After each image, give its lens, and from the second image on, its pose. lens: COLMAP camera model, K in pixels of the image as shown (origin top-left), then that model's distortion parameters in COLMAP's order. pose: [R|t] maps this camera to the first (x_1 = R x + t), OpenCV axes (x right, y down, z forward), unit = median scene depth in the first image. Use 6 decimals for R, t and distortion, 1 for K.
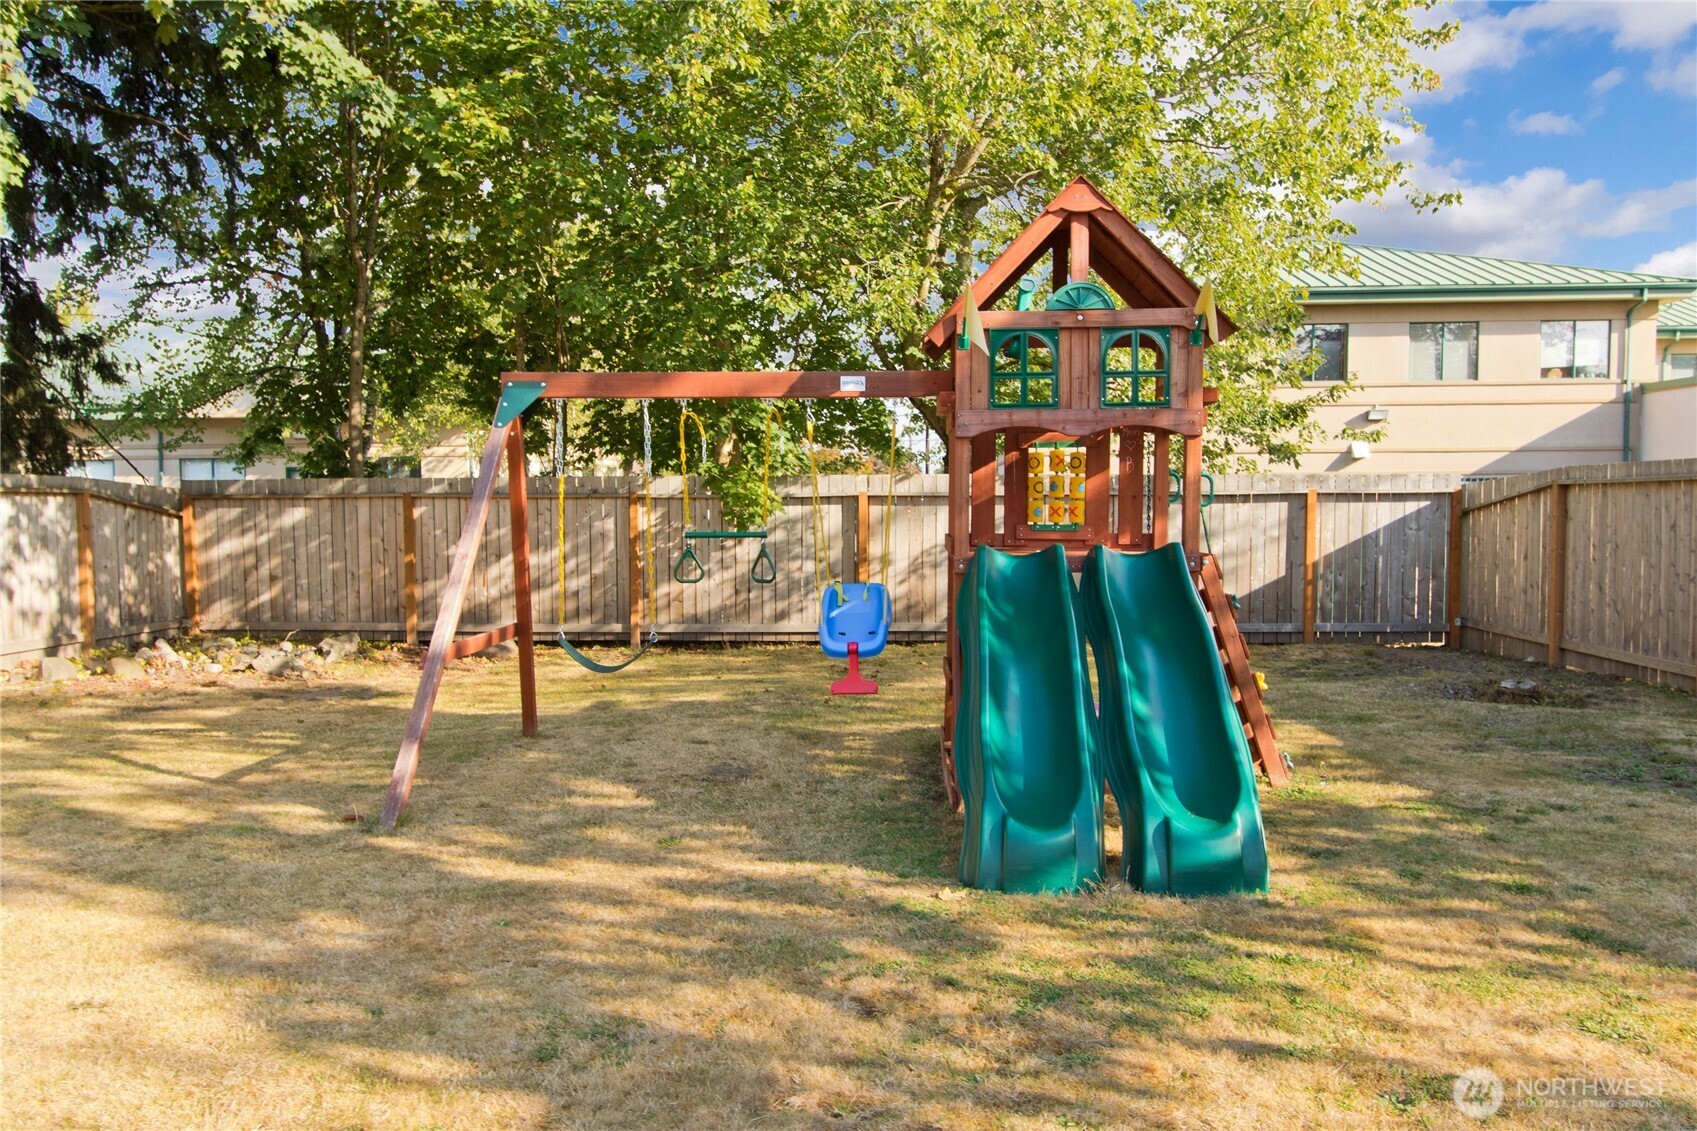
lens RADIAL K [[1393.3, 0, 852.5], [0, 1393.3, 569.0], [0, 0, 1]] dist [0.004027, 0.004866]
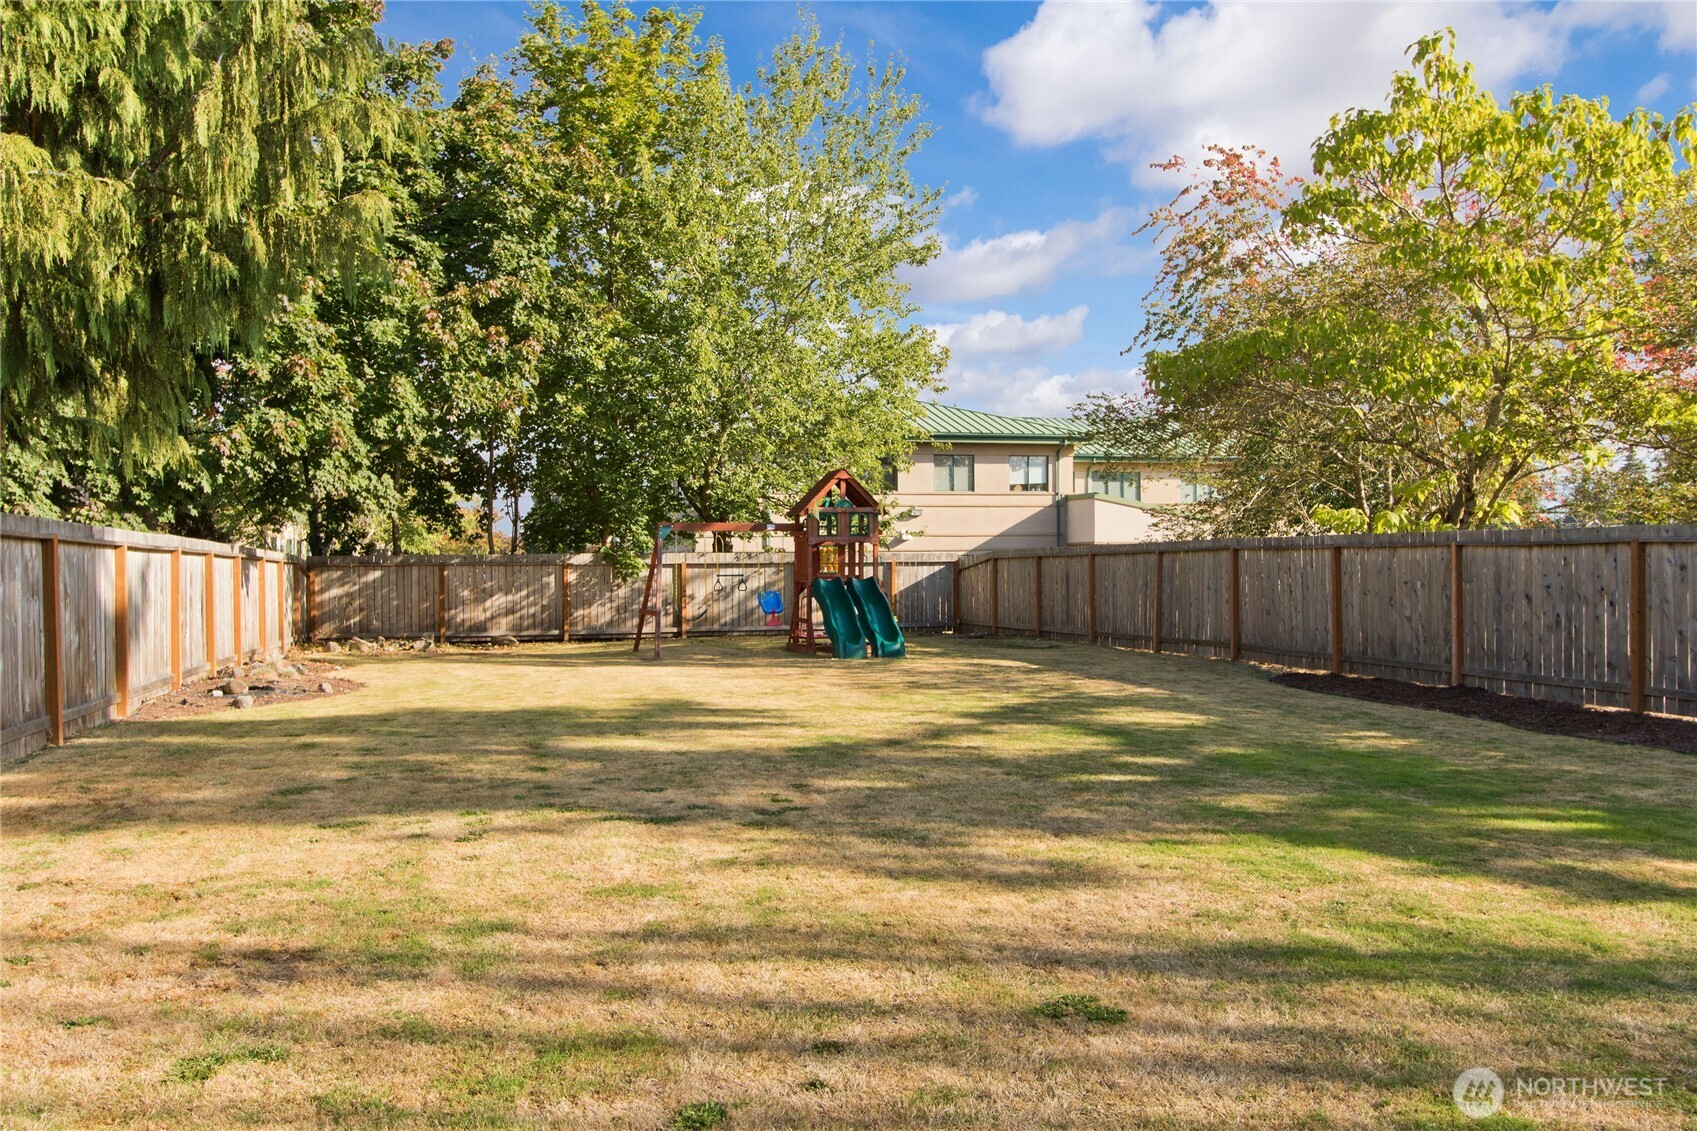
lens RADIAL K [[1393.3, 0, 839.3], [0, 1393.3, 560.8], [0, 0, 1]] dist [0.004027, 0.004866]
pose [[0.952375, -0.001590, 0.304926, -0.382645], [0.018537, 0.998439, -0.052693, 0.052149], [-0.304367, 0.055836, 0.950917, -0.959123]]
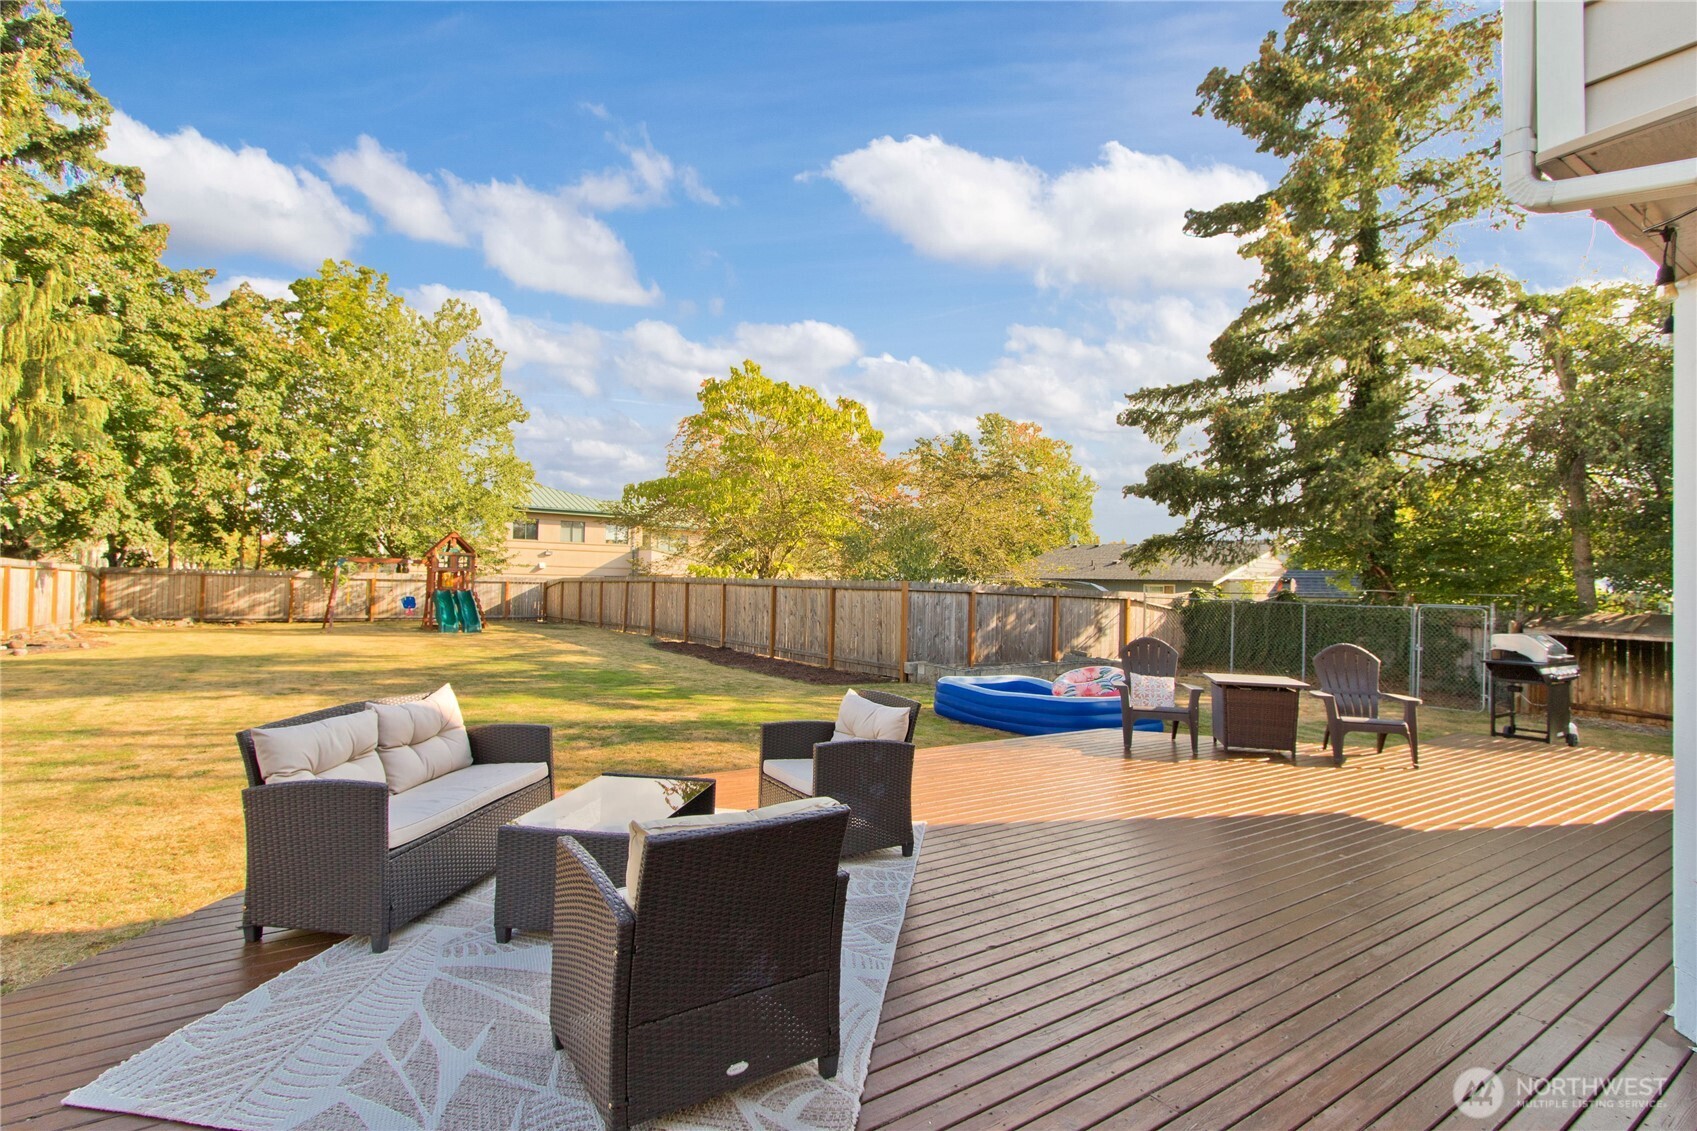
lens RADIAL K [[815.0, 0, 847.5], [0, 815.0, 567.3], [0, 0, 1]] dist [0.000946, -0.000685]
pose [[0.789560, 0.037516, 0.612525, -0.301040], [0.003945, 0.997799, -0.066198, 0.056976], [-0.613660, 0.054684, 0.787674, -1.308007]]
